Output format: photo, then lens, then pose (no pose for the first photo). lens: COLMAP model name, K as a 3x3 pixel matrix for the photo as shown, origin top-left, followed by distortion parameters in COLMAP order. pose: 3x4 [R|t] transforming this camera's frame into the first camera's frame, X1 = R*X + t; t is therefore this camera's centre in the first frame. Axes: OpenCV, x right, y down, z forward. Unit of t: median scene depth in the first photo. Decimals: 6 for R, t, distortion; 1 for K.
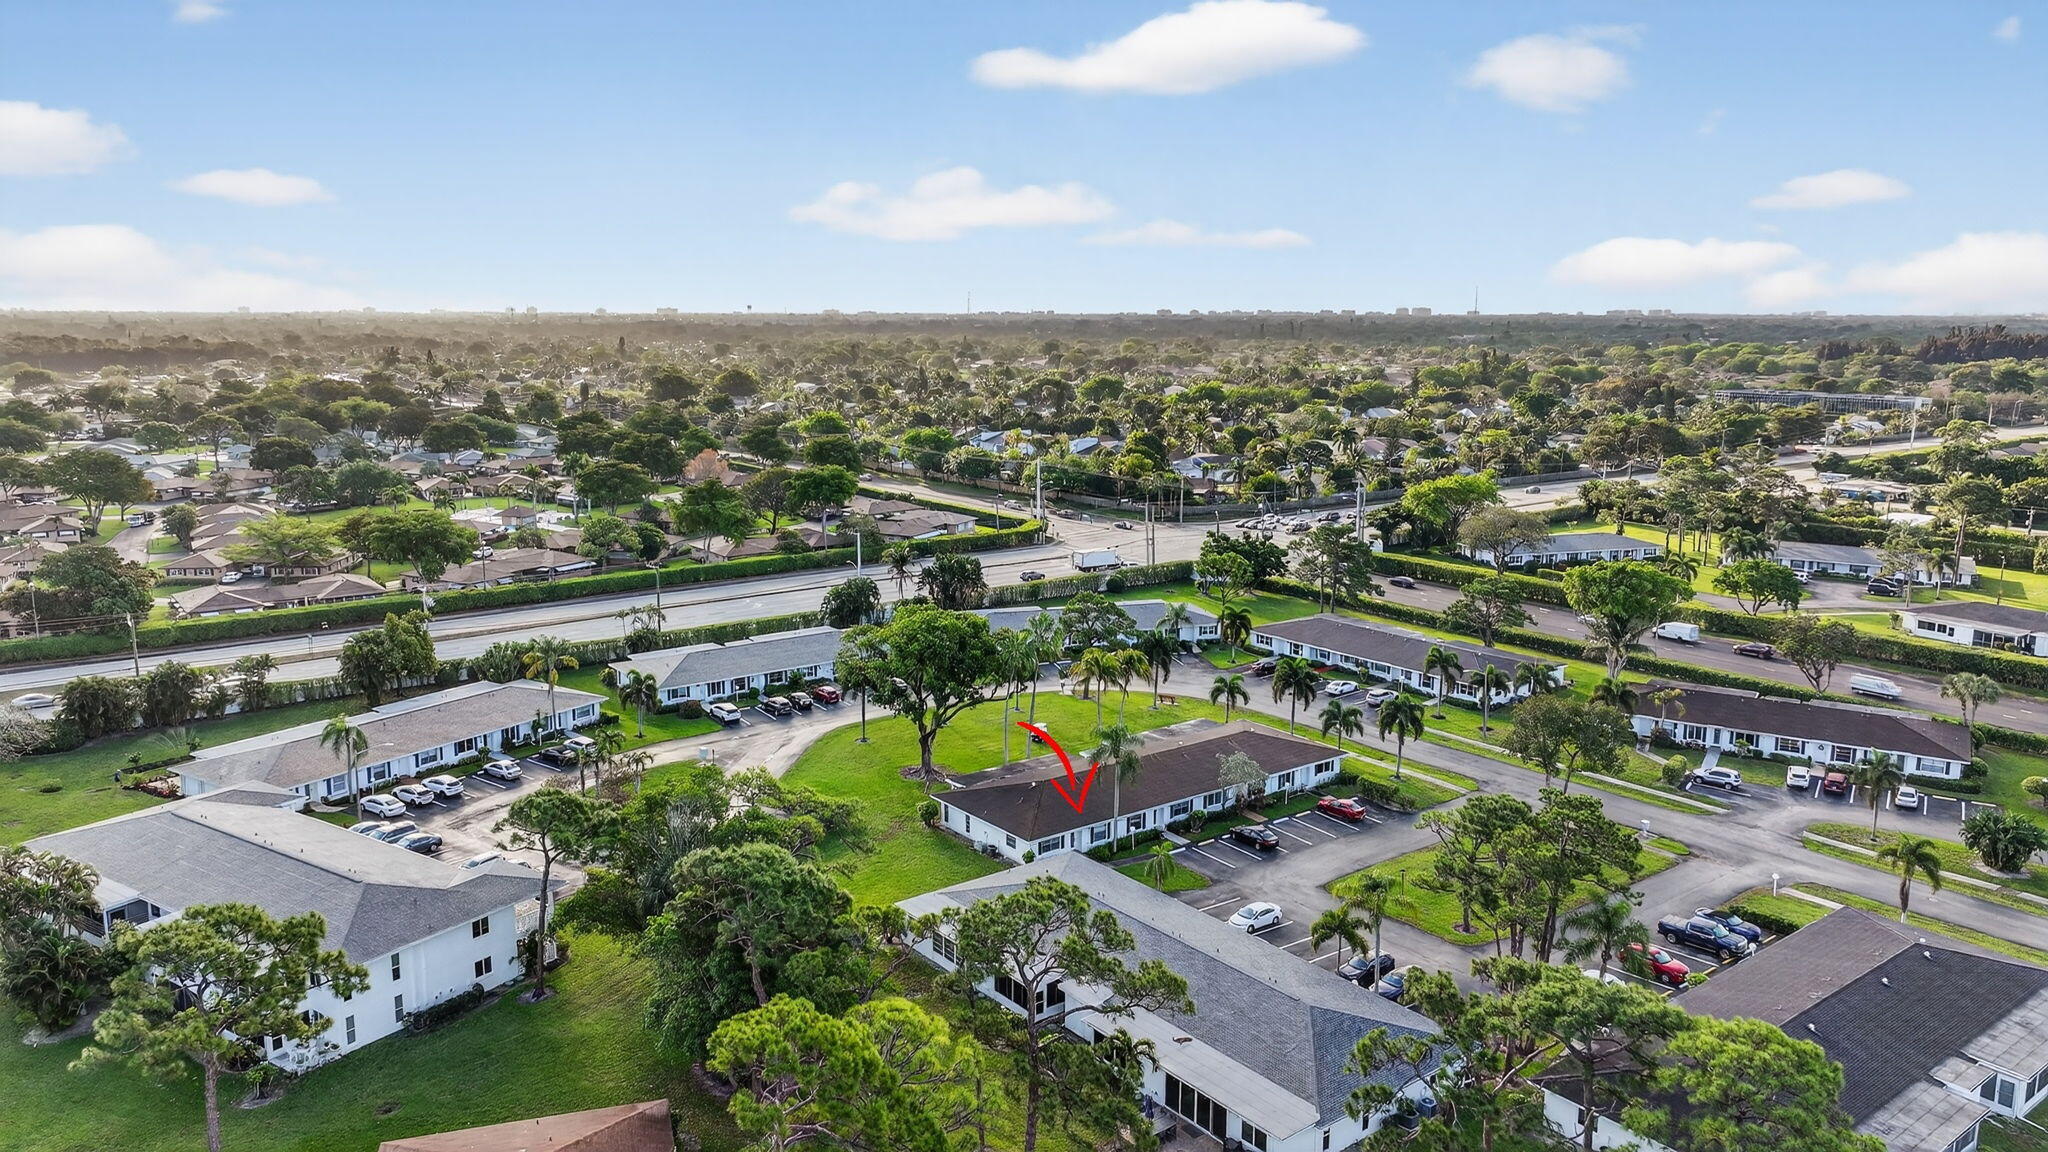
lens RADIAL K [[1431.4, 0, 1030.5], [0, 1431.4, 579.1], [0, 0, 1]] dist [0.004887, -0.003234]
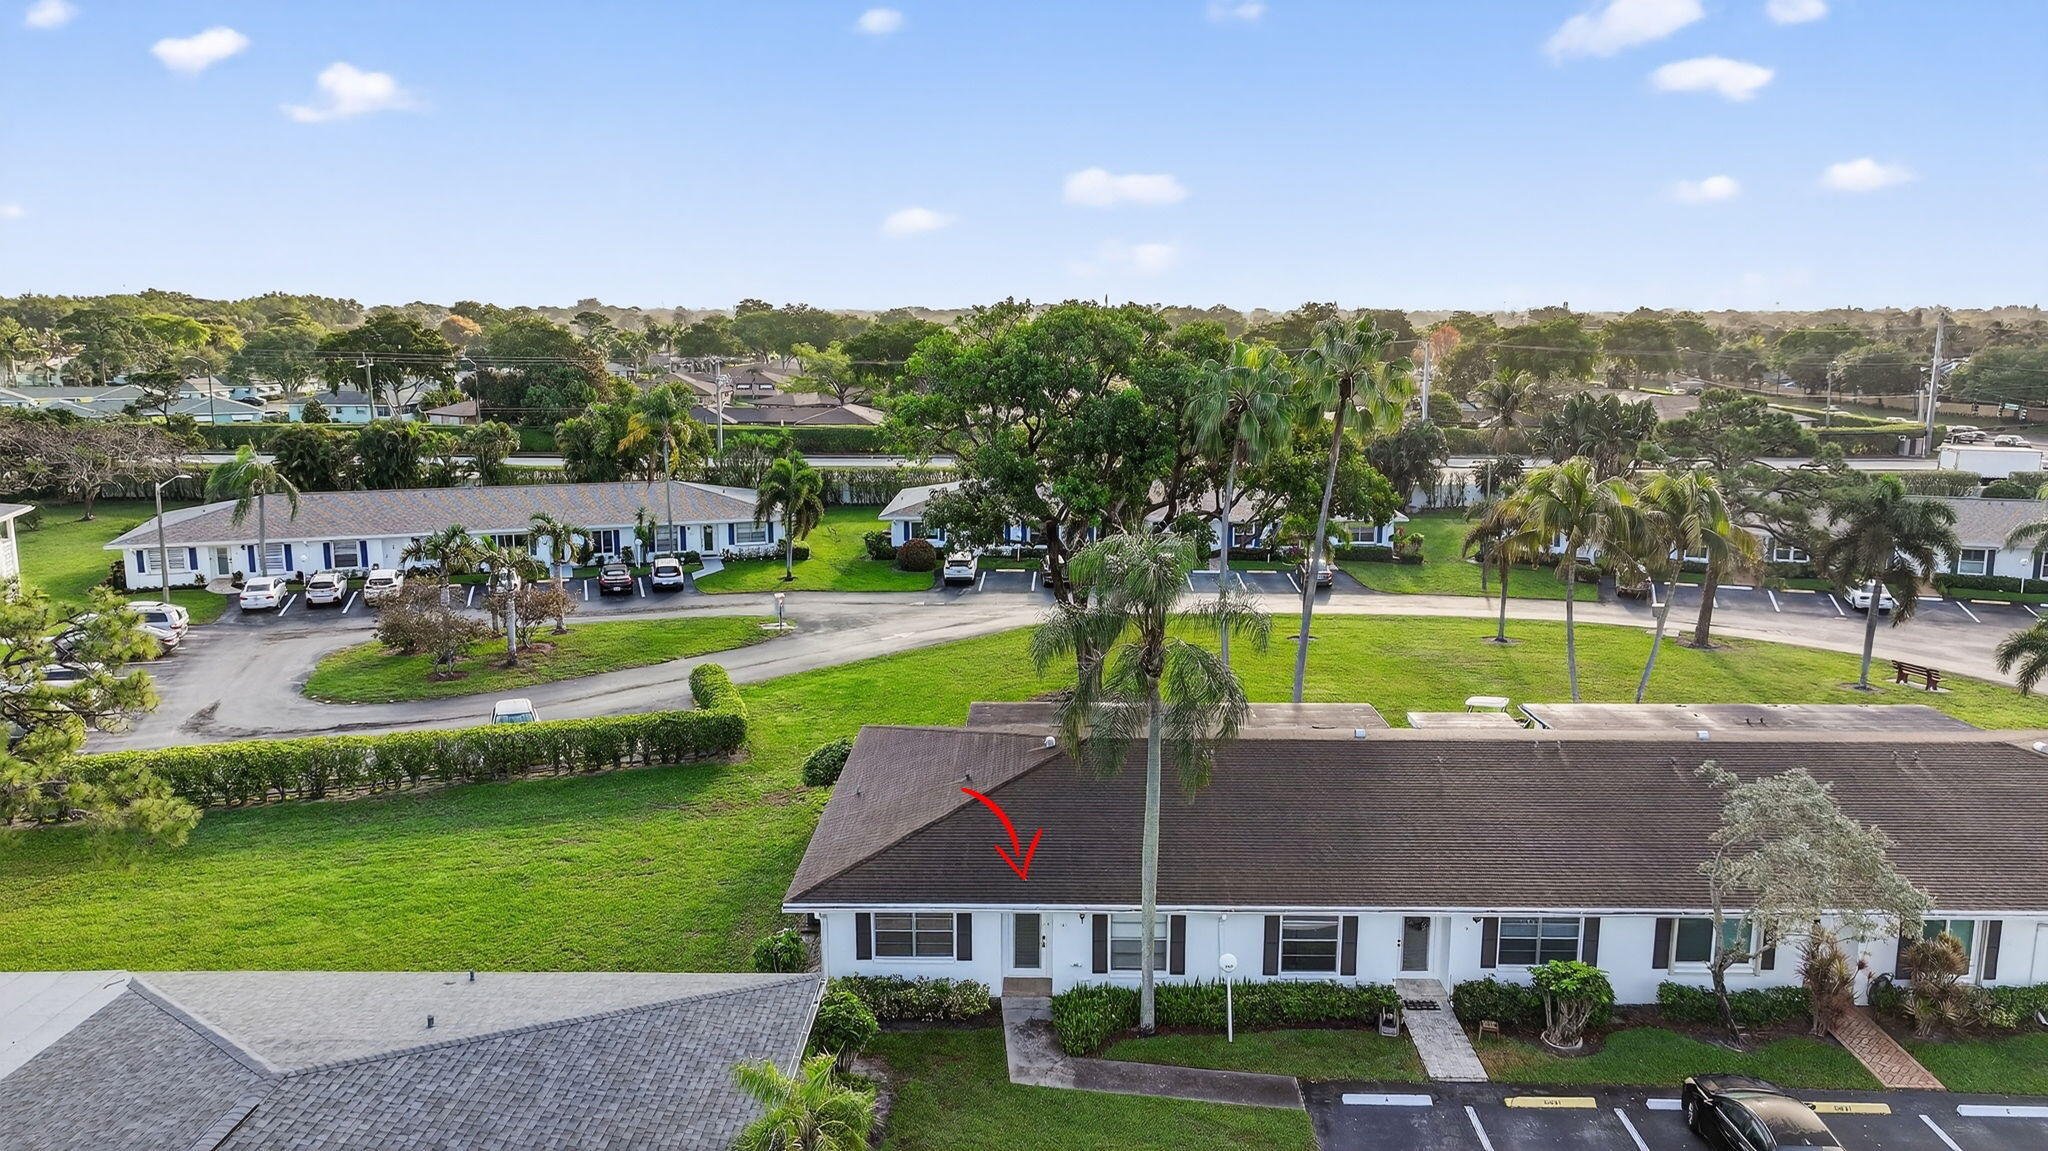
lens RADIAL K [[1431.4, 0, 1030.5], [0, 1431.4, 578.6], [0, 0, 1]] dist [0.004887, -0.003234]
pose [[0.783036, 0.110853, -0.612018, 0.170820], [-0.113553, 0.992931, 0.034564, 0.086905], [0.611523, 0.042431, 0.790088, 0.668146]]
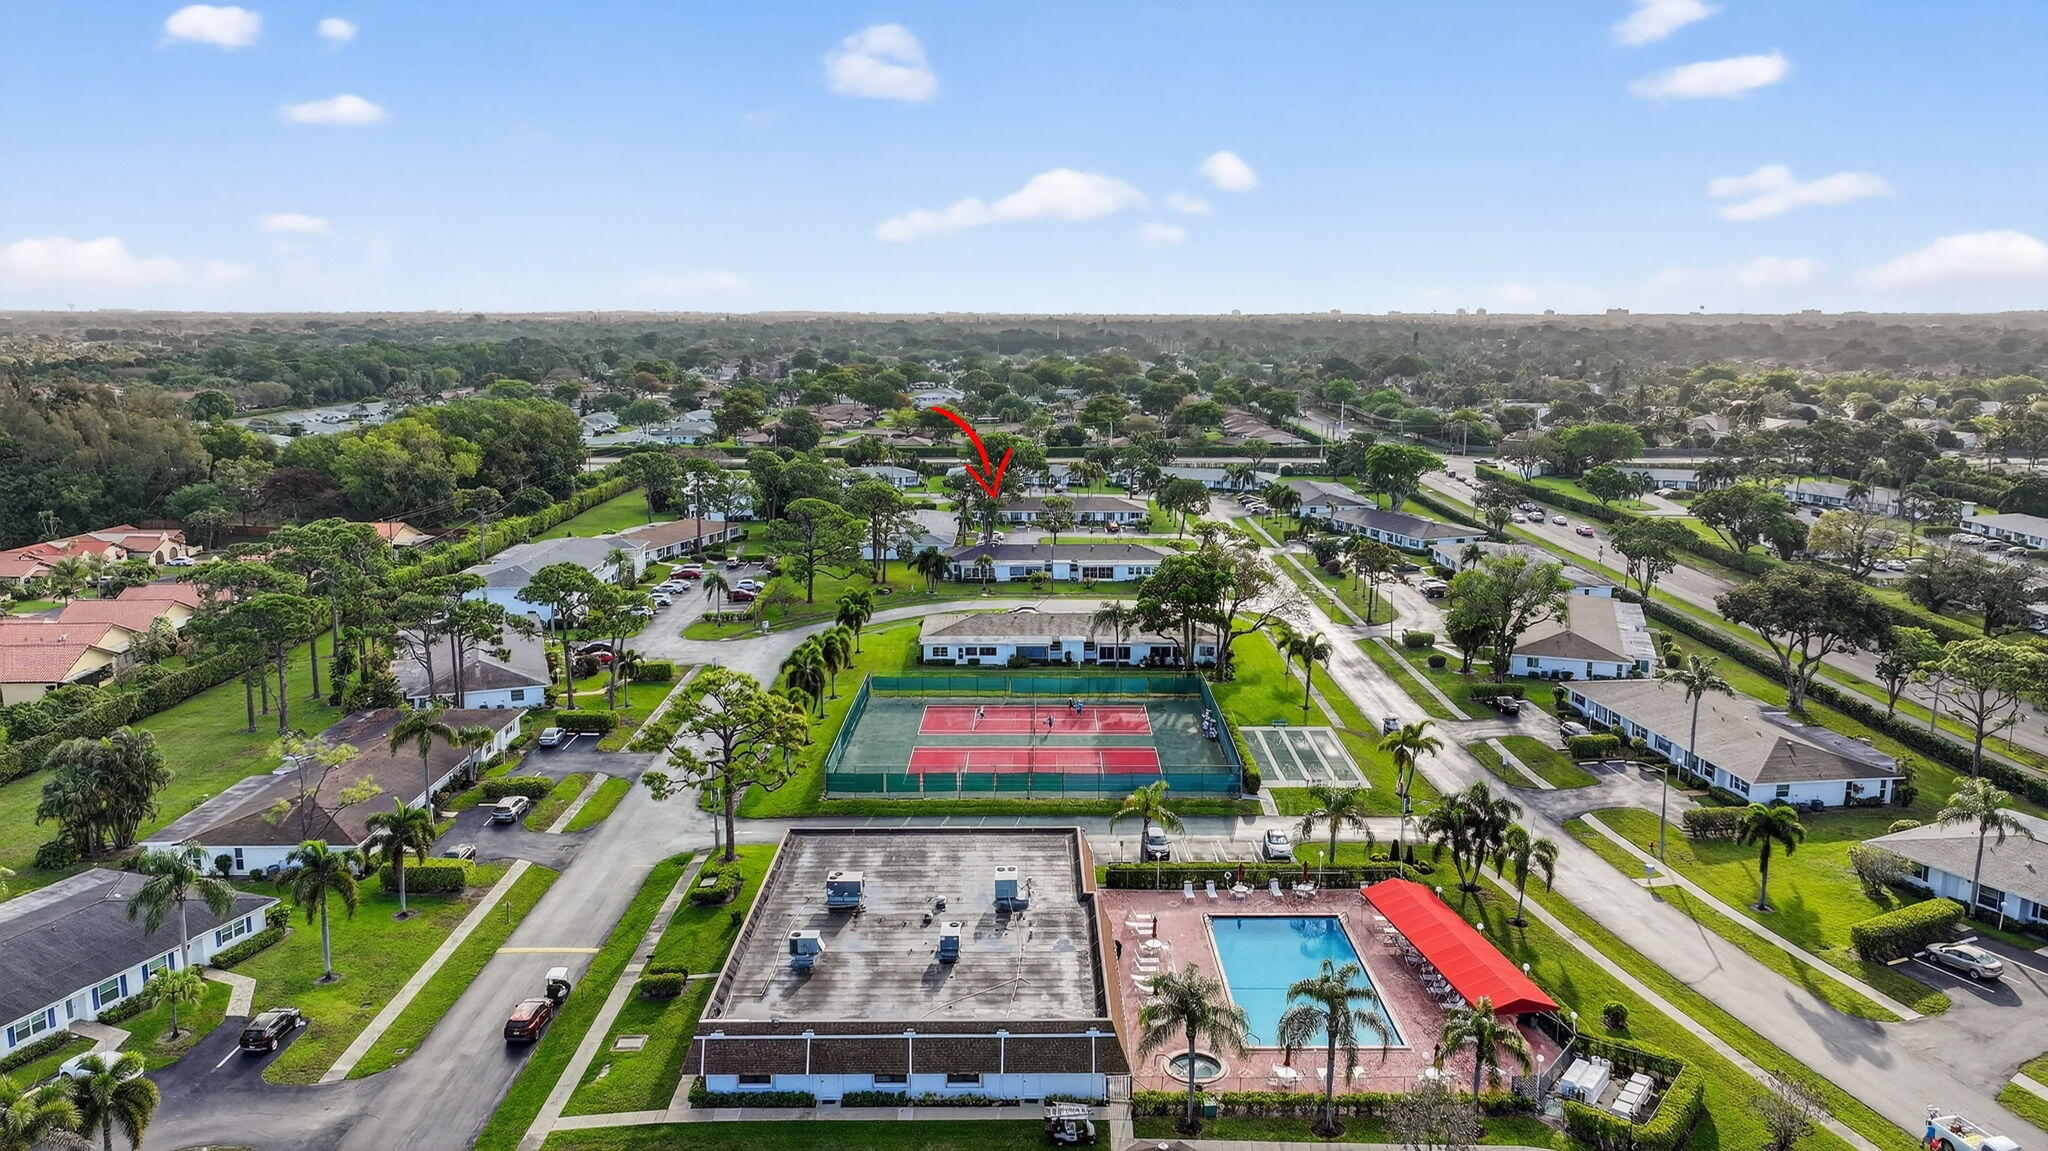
lens RADIAL K [[1431.4, 0, 1030.5], [0, 1431.4, 578.6], [0, 0, 1]] dist [0.004887, -0.003234]
pose [[0.794679, 0.107294, -0.597473, 1.345203], [-0.108647, 0.993502, 0.033904, 0.169338], [0.597228, 0.037971, 0.801172, -0.771605]]
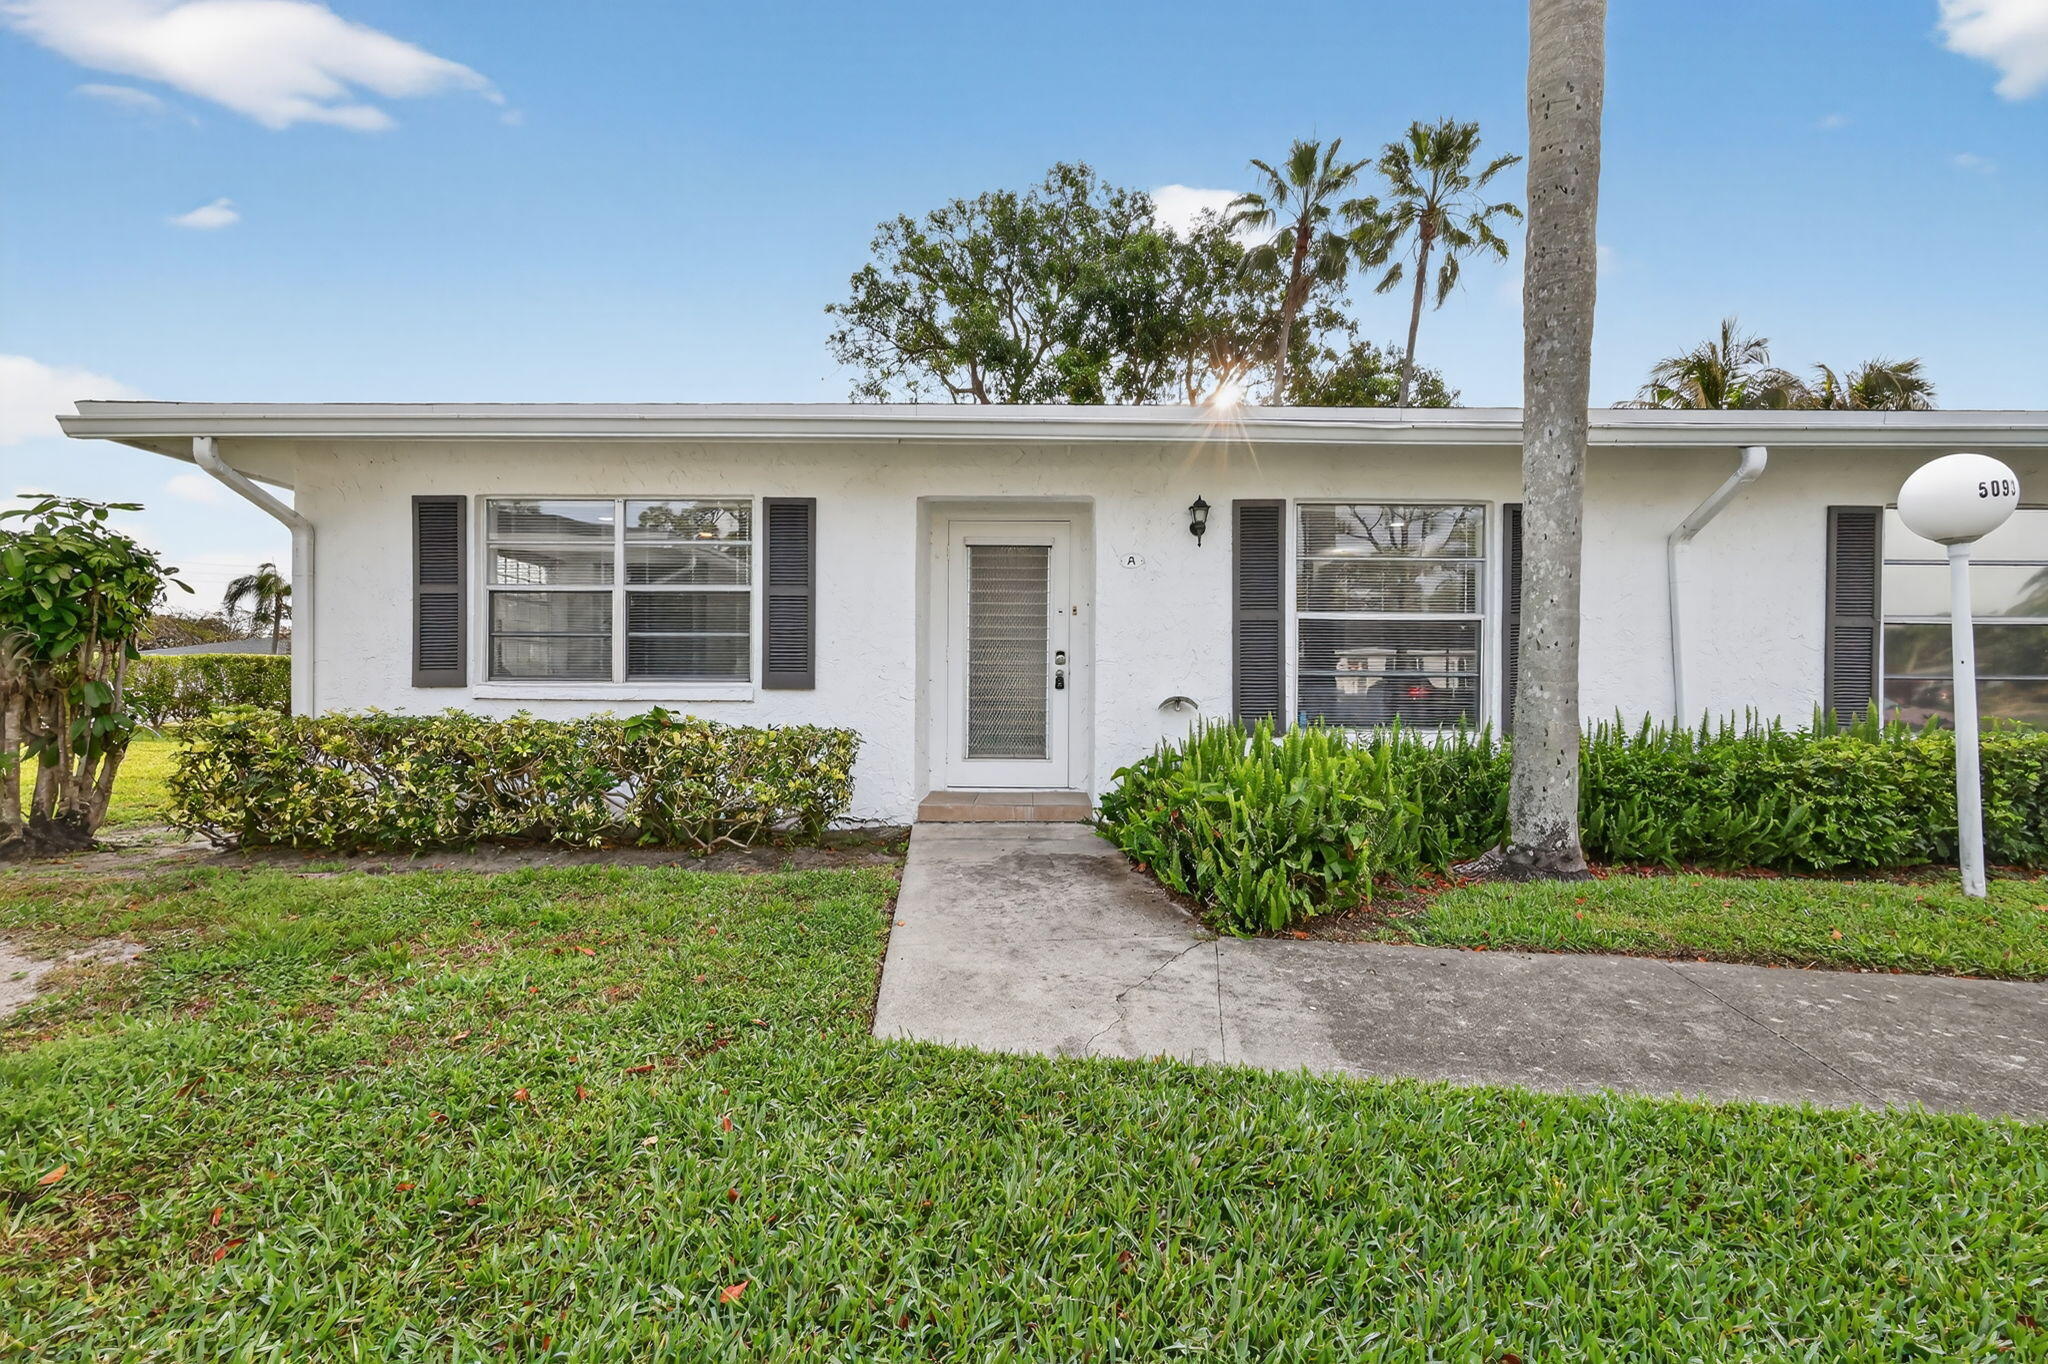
lens RADIAL K [[956.6, 0, 1025.7], [0, 956.6, 693.5], [0, 0, 1]] dist [-0.000827, 0.000265]
pose [[0.789088, 0.009122, -0.614212, 0.057675], [-0.114567, 0.984531, -0.132564, 0.166373], [0.603501, 0.174973, 0.777927, 0.827631]]
